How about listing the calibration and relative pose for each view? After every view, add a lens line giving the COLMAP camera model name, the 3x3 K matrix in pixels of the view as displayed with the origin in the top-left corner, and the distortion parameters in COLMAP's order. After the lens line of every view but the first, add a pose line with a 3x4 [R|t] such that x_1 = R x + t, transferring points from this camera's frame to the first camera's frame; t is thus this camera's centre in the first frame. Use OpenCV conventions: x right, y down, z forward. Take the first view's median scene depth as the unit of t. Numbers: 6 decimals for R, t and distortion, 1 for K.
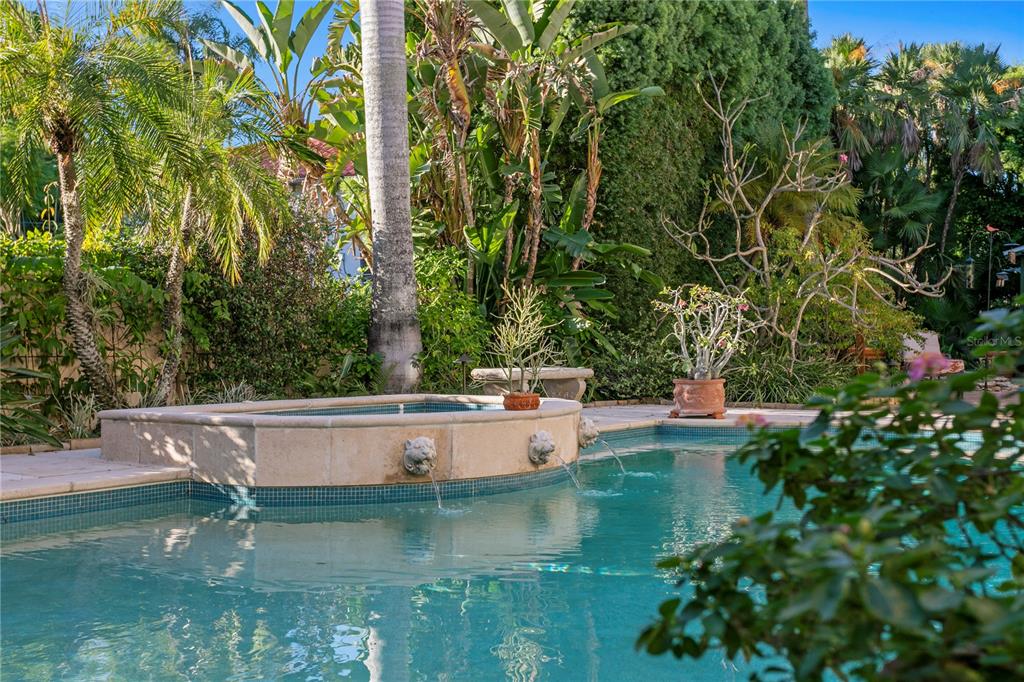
lens RADIAL K [[1131.3, 0, 512.0], [0, 1131.3, 341.0], [0, 0, 1]] dist [-0.002280, 0.012552]
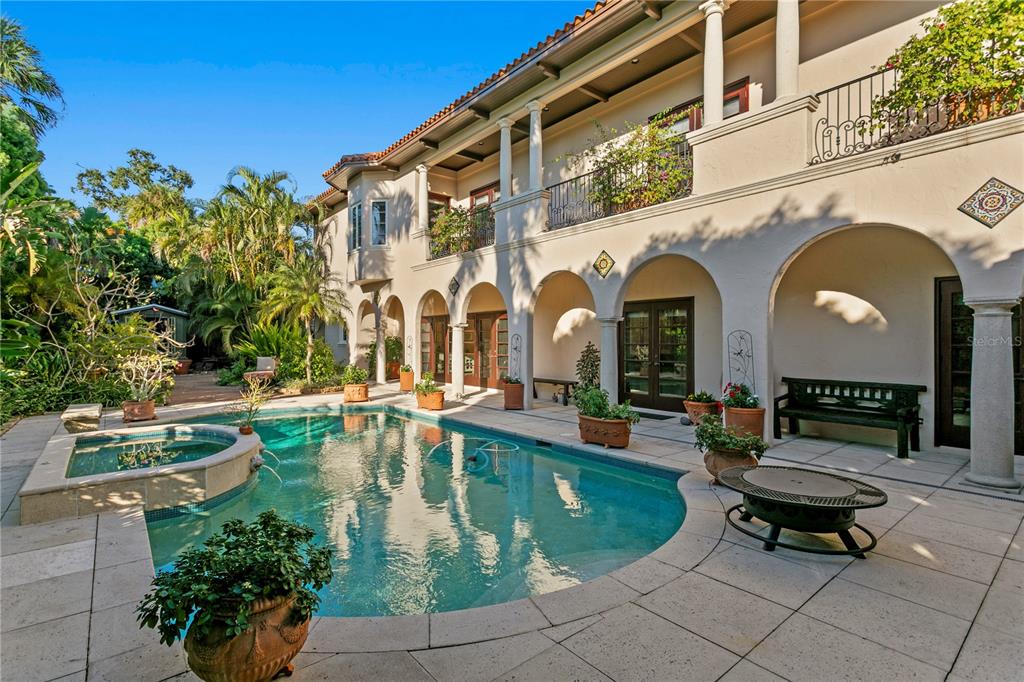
lens RADIAL K [[474.5, 0, 514.2], [0, 474.5, 347.3], [0, 0, 1]] dist [-0.008580, 0.000874]
pose [[0.264975, -0.015511, 0.964131, -0.437590], [-0.005234, 0.999833, 0.017524, -0.075015], [-0.964241, -0.009690, 0.264849, 0.149903]]
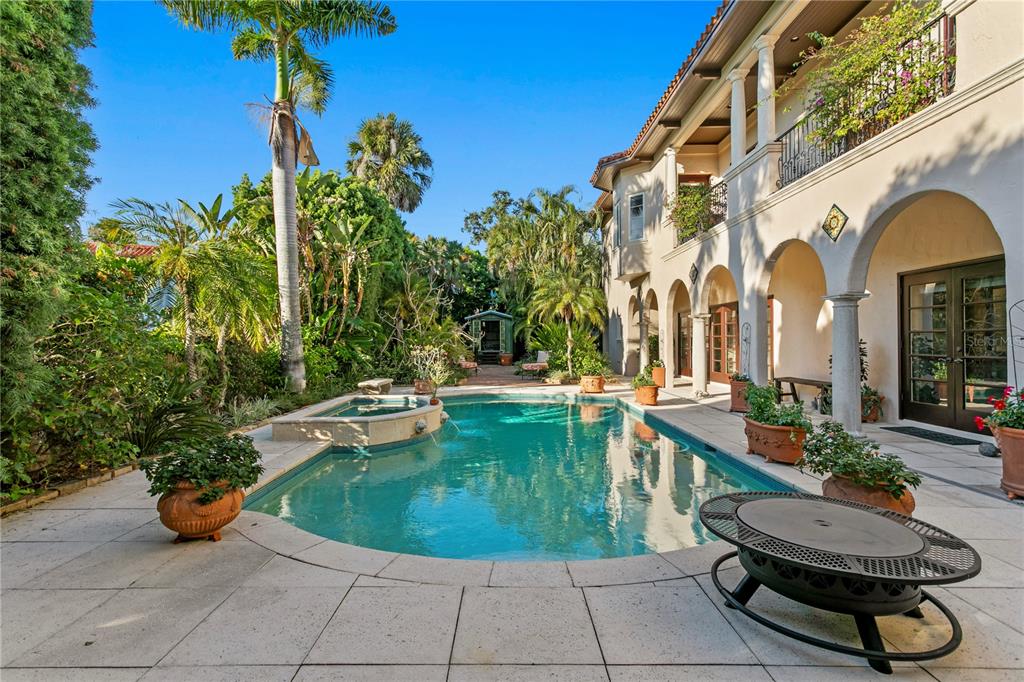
lens RADIAL K [[482.4, 0, 512.0], [0, 482.4, 341.0], [0, 0, 1]] dist [0.002010, 0.000746]
pose [[0.820880, -0.006103, 0.571068, -0.300770], [0.005218, 0.999981, 0.003187, -0.057301], [-0.571077, 0.000363, 0.820896, -0.044338]]
